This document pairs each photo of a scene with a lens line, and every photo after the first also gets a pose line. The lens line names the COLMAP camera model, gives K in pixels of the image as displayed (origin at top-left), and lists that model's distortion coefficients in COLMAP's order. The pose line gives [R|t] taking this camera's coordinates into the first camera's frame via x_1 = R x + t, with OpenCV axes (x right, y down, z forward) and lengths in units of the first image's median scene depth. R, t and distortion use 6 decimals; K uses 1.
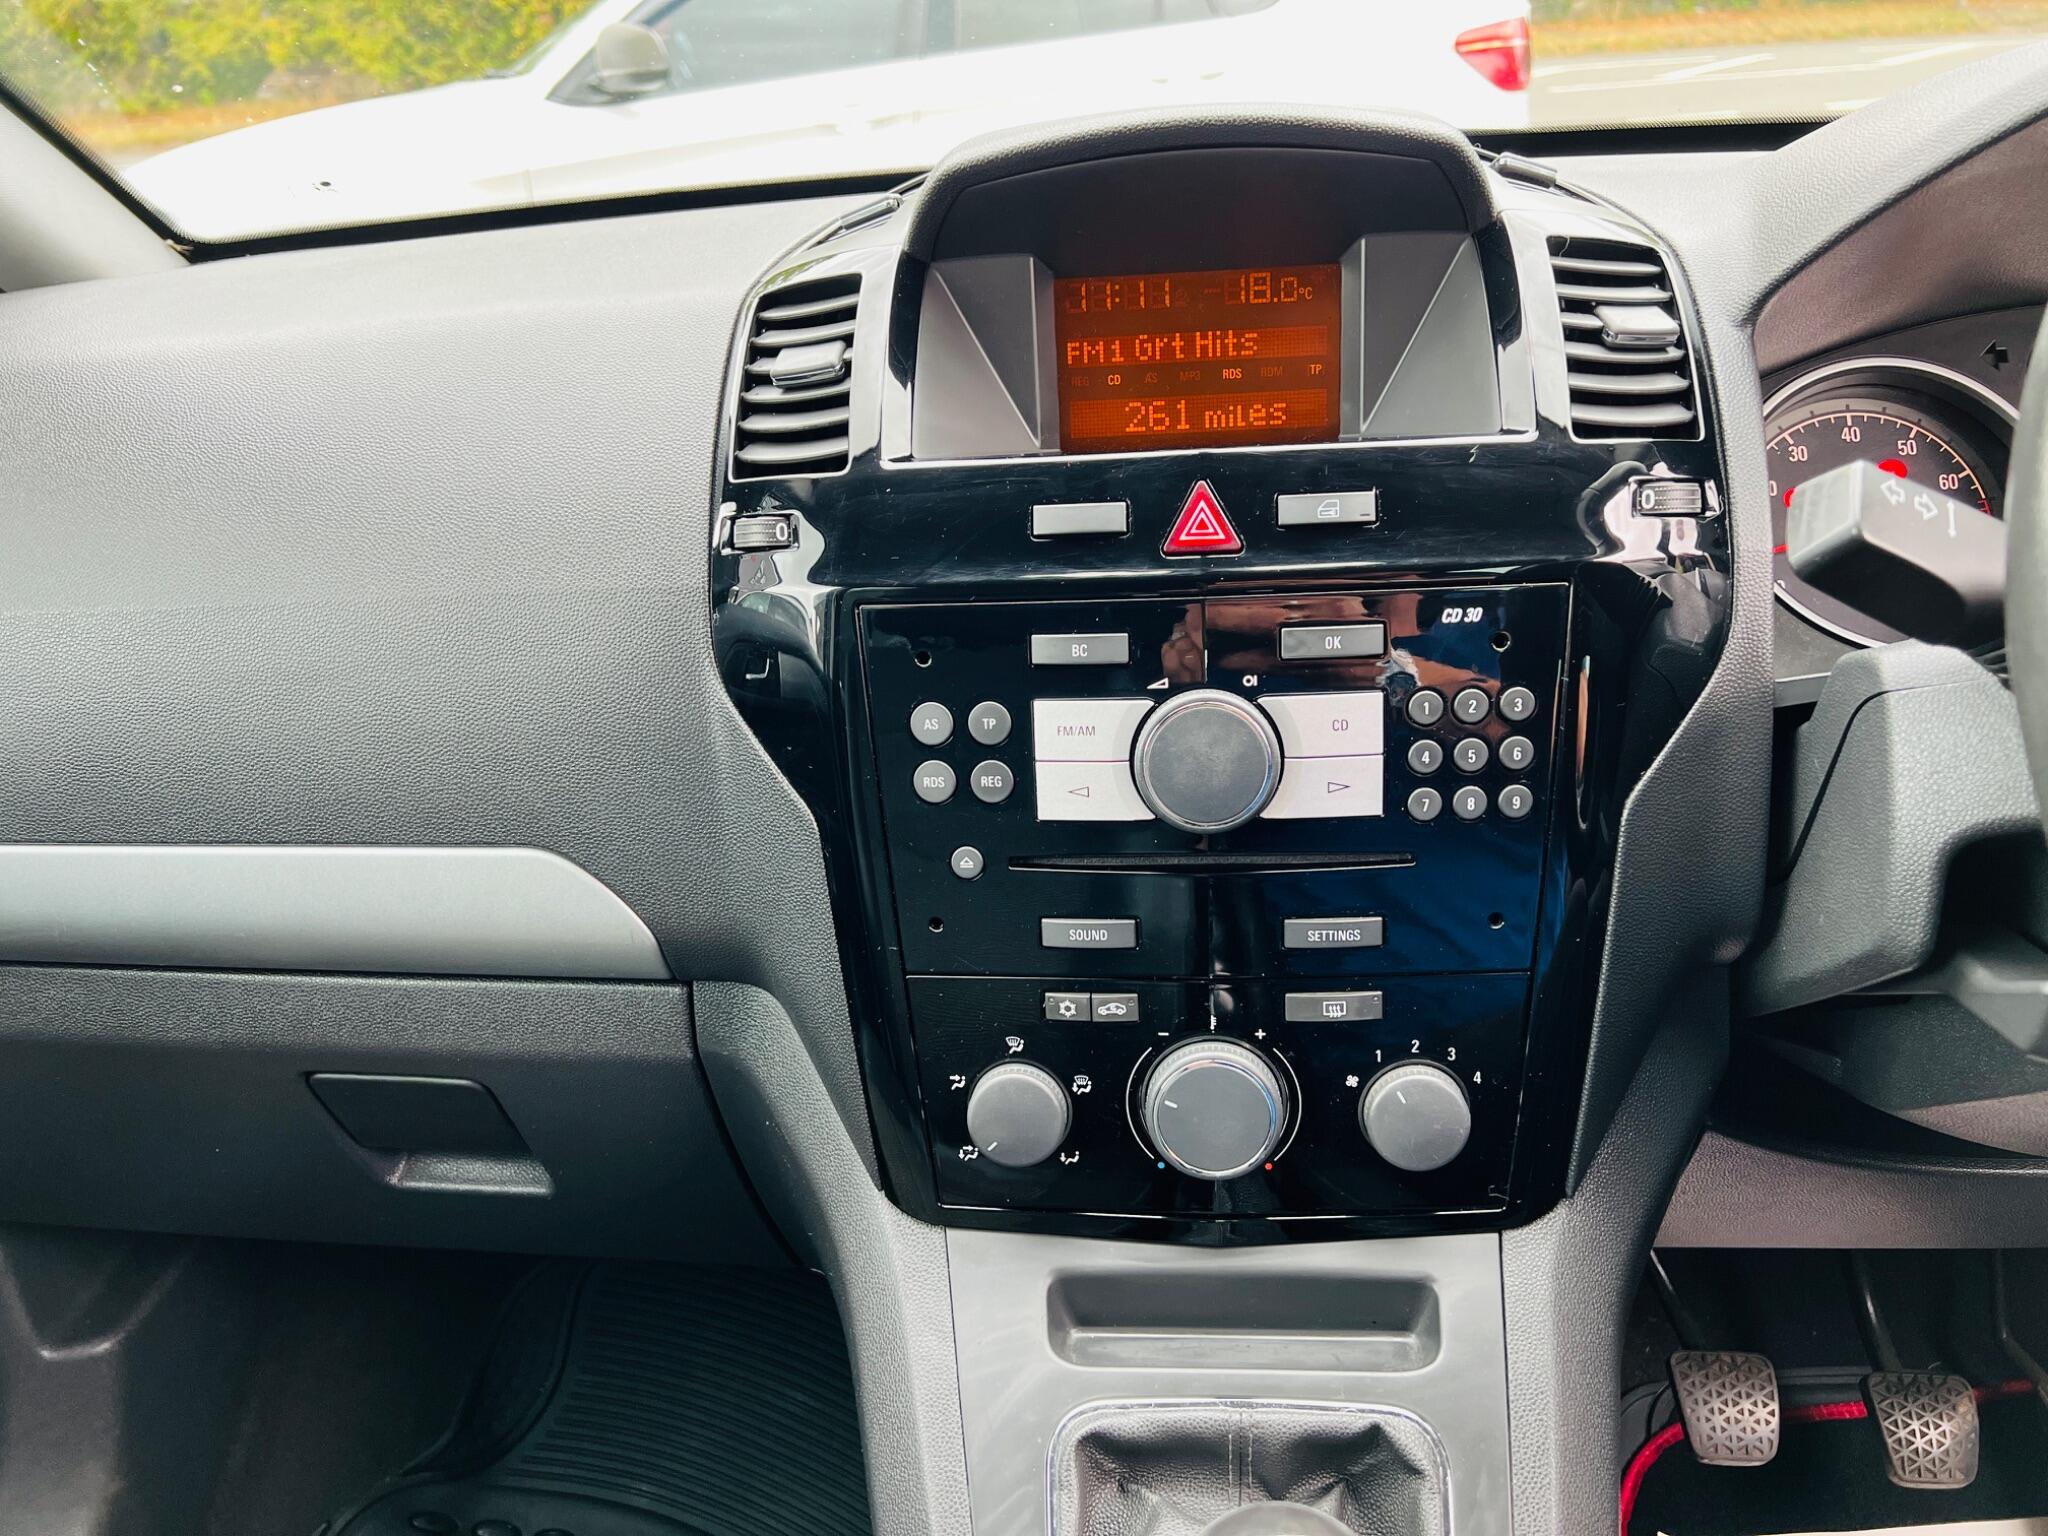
lens RADIAL K [[1545.3, 0, 1028.0], [0, 1545.3, 782.4], [0, 0, 1]] dist [0.053421, -0.067799]
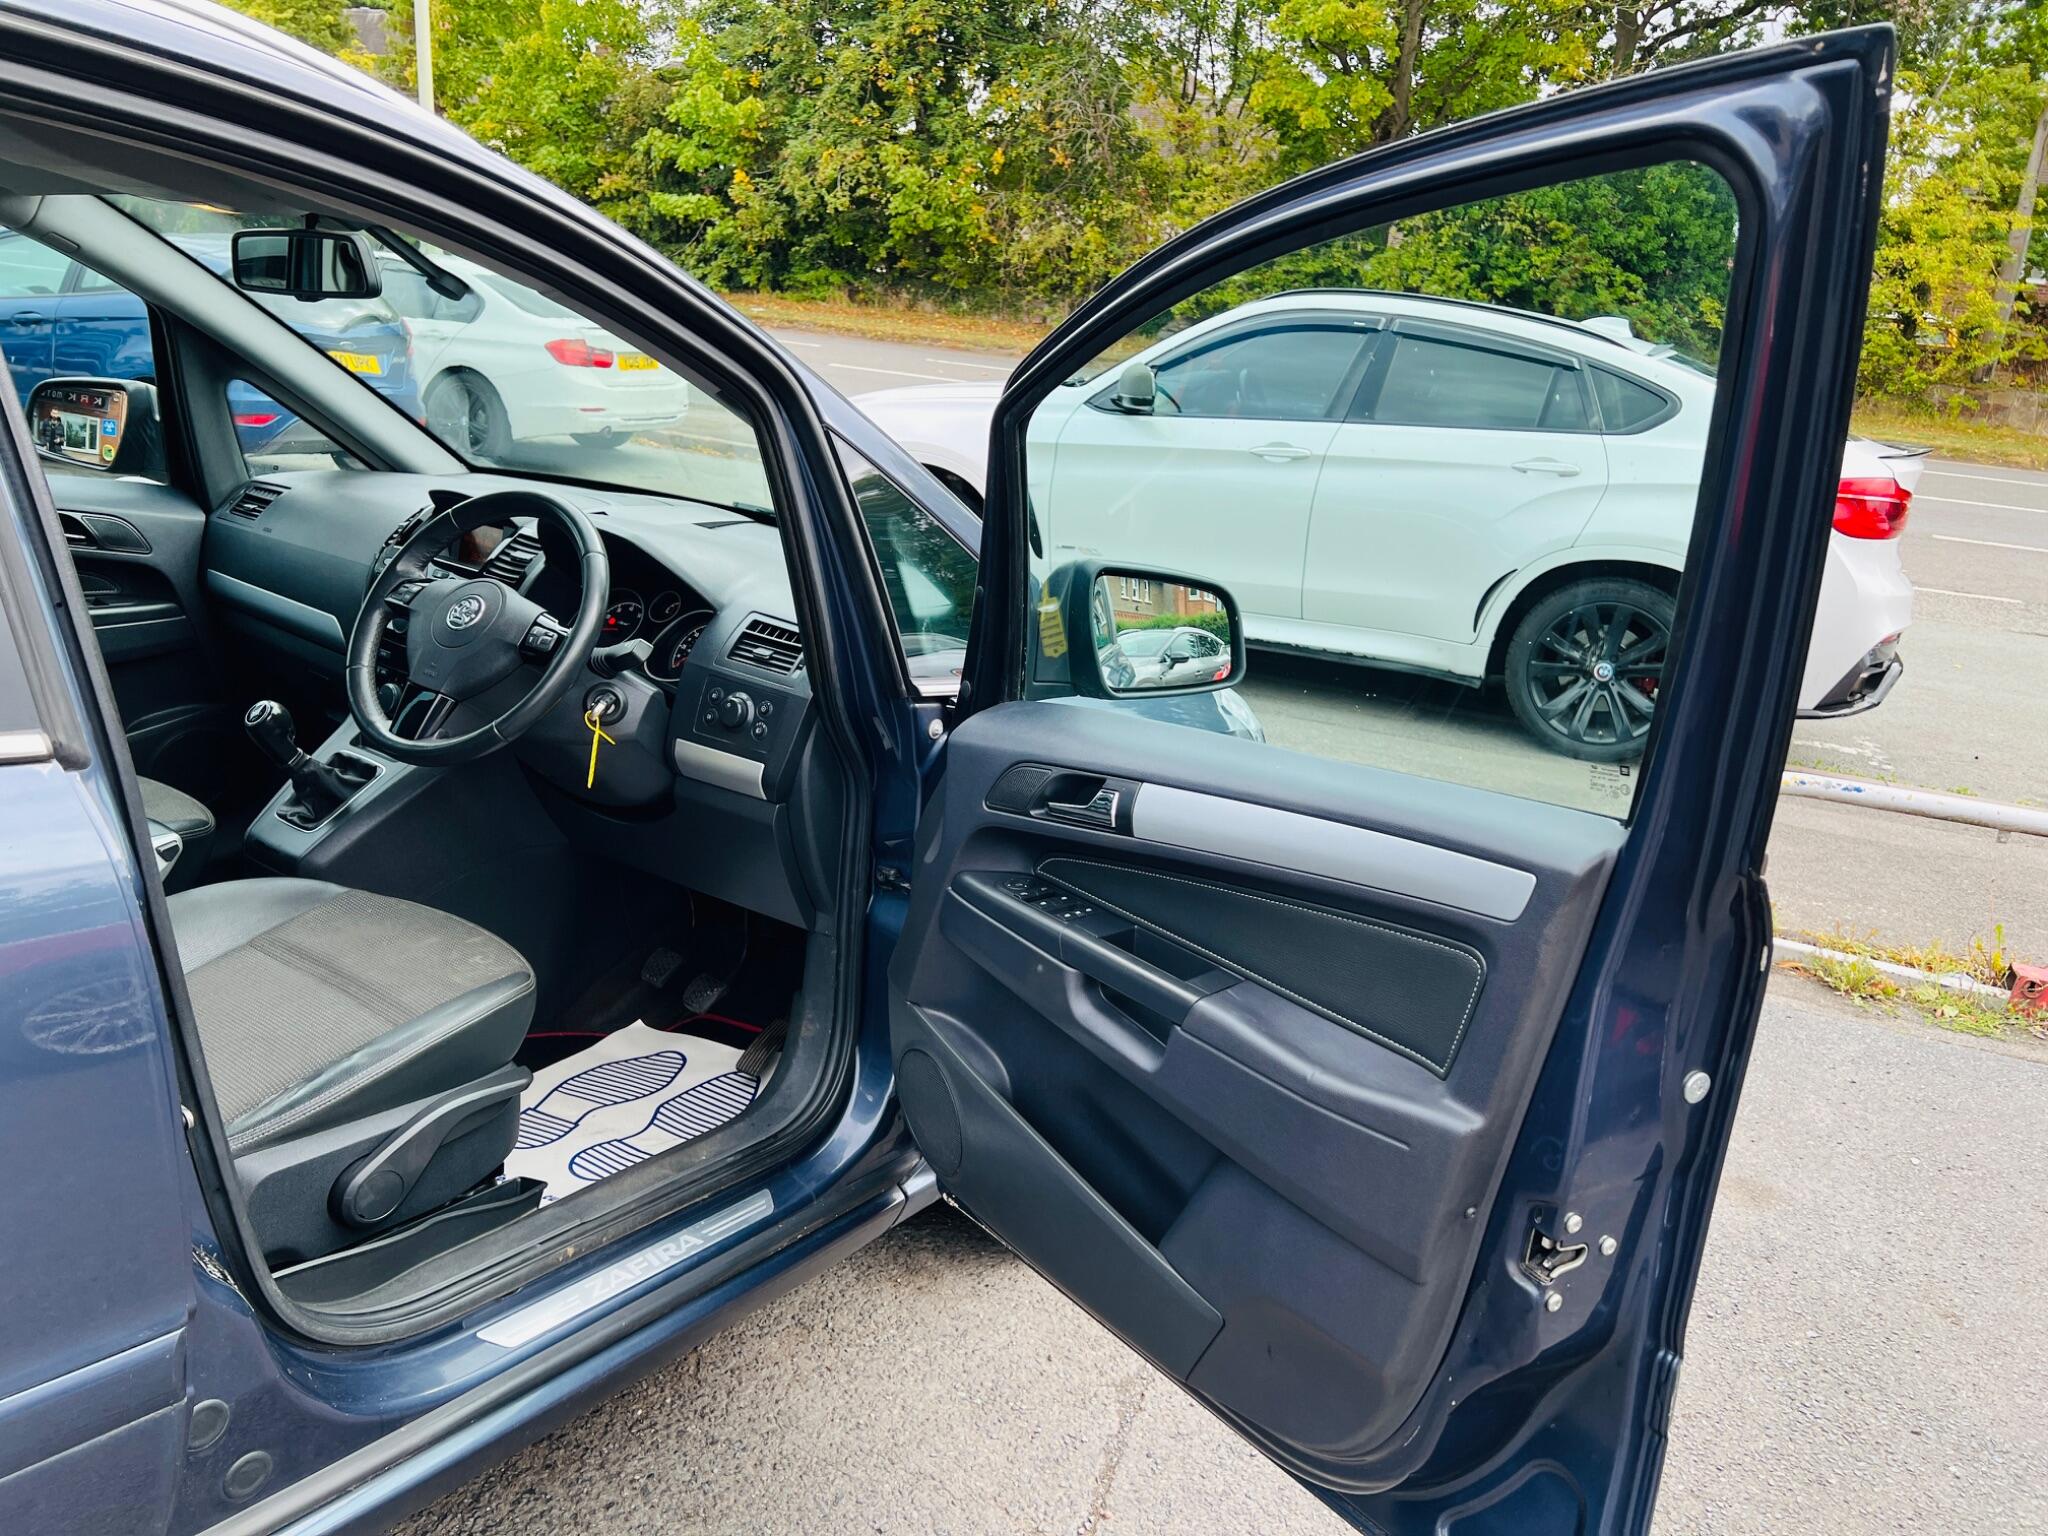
lens RADIAL K [[1545.3, 0, 1043.2], [0, 1545.3, 770.3], [0, 0, 1]] dist [0.053421, -0.067799]
pose [[0.842453, 0.282839, -0.458558, 3.785468], [-0.351062, 0.933807, -0.068990, 0.055307], [0.408692, 0.219103, 0.885982, -2.127430]]
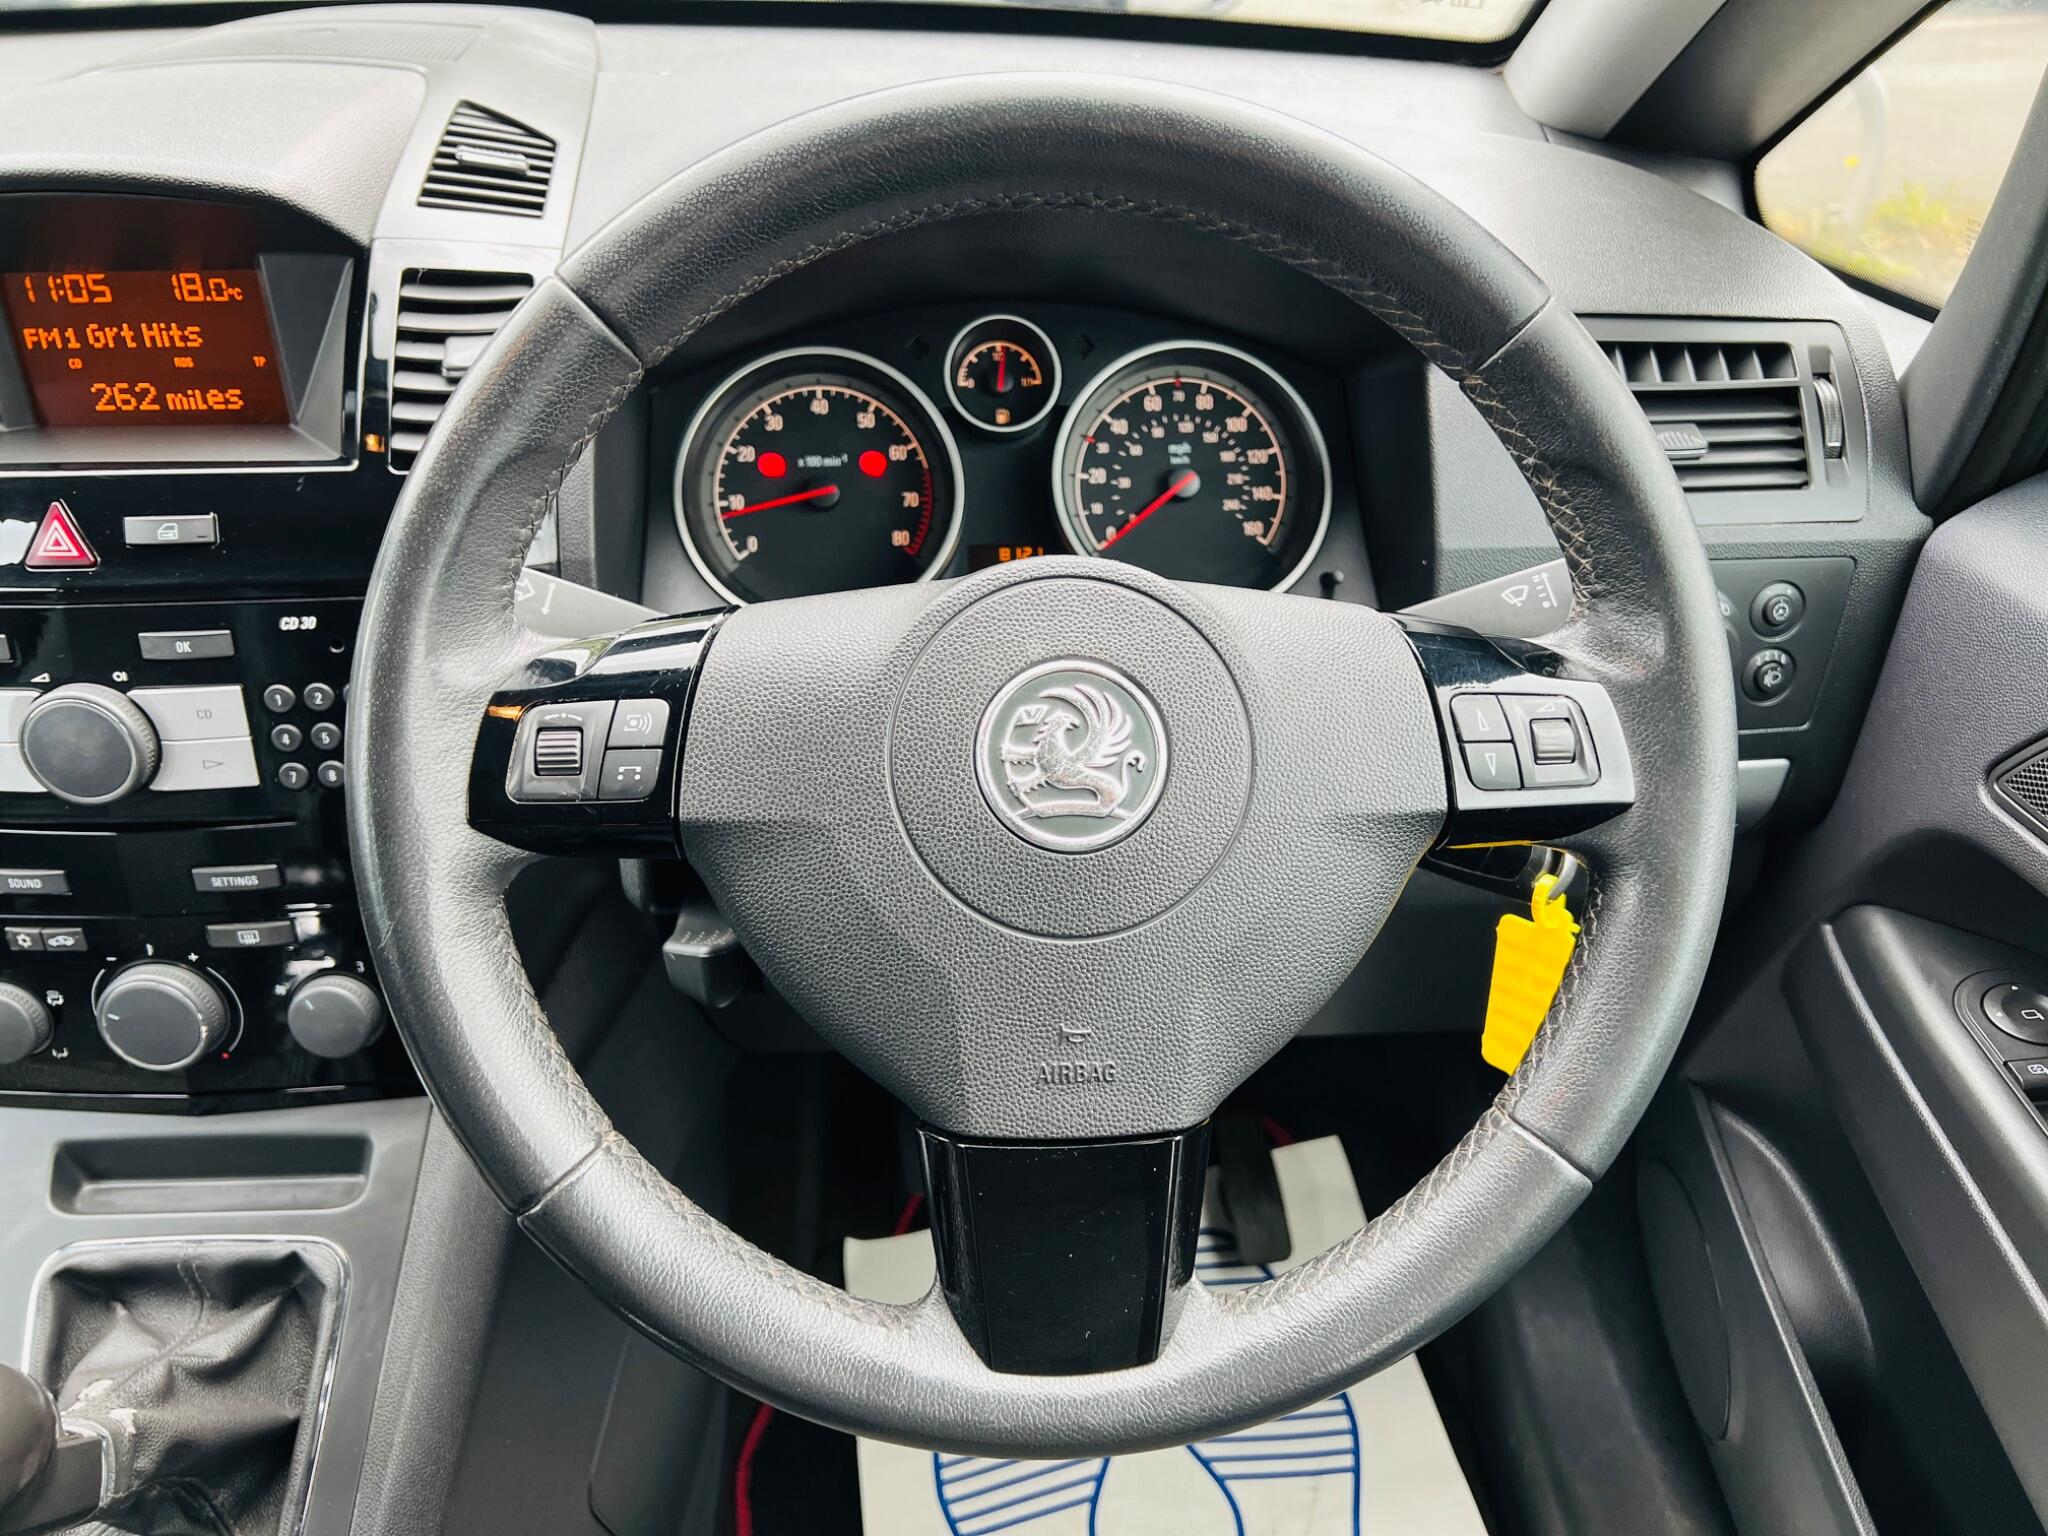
lens RADIAL K [[1545.3, 0, 1036.1], [0, 1545.3, 779.7], [0, 0, 1]] dist [0.053421, -0.067799]
pose [[0.991323, -0.016403, 0.130419, 0.643324], [-0.009775, 0.980236, 0.197592, -0.218377], [-0.131082, -0.197152, 0.971570, -0.237884]]
